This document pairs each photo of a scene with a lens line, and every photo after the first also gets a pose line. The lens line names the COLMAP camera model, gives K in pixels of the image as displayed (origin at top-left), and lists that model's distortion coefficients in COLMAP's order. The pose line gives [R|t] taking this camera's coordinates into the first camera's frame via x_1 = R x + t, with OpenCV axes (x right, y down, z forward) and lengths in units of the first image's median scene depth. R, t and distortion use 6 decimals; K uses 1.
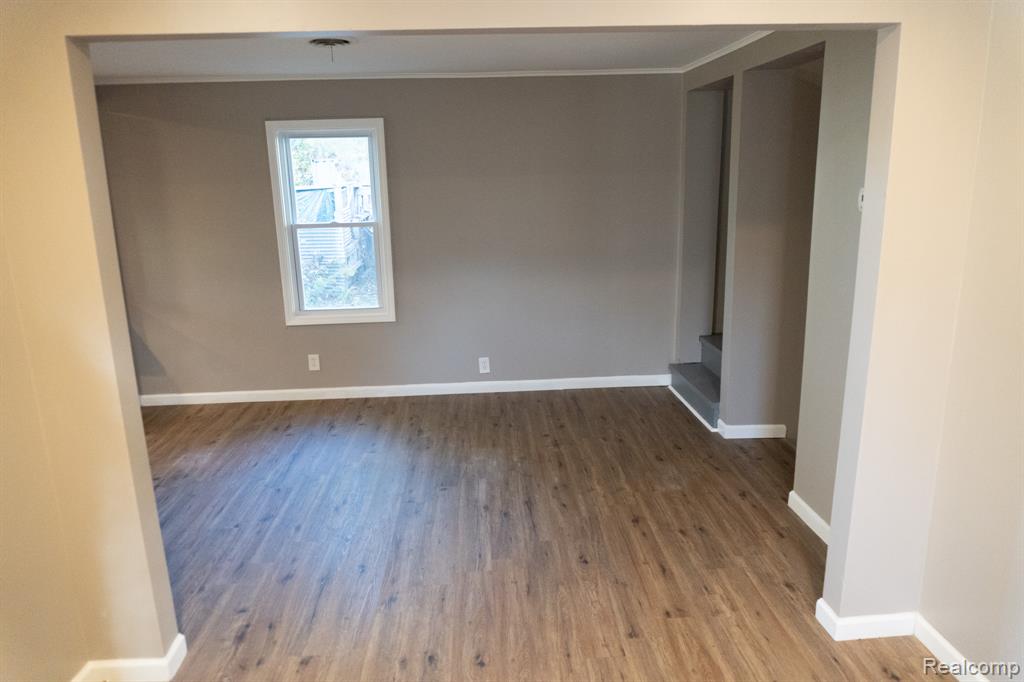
lens RADIAL K [[681.1, 0, 515.7], [0, 681.1, 339.4], [0, 0, 1]] dist [-0.022217, -0.001133]
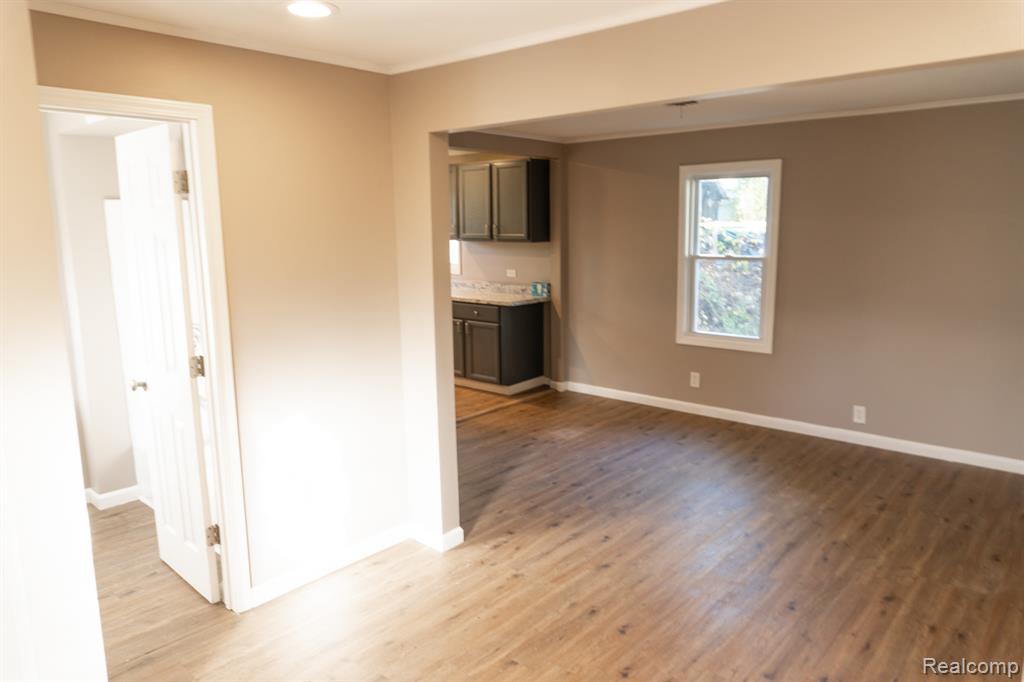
lens RADIAL K [[681.1, 0, 513.2], [0, 681.1, 342.7], [0, 0, 1]] dist [-0.022217, -0.001133]
pose [[0.710077, 0.136020, -0.690861, 0.285763], [-0.165725, 0.985885, 0.023771, -0.003457], [0.684343, 0.097614, 0.722597, -0.009129]]
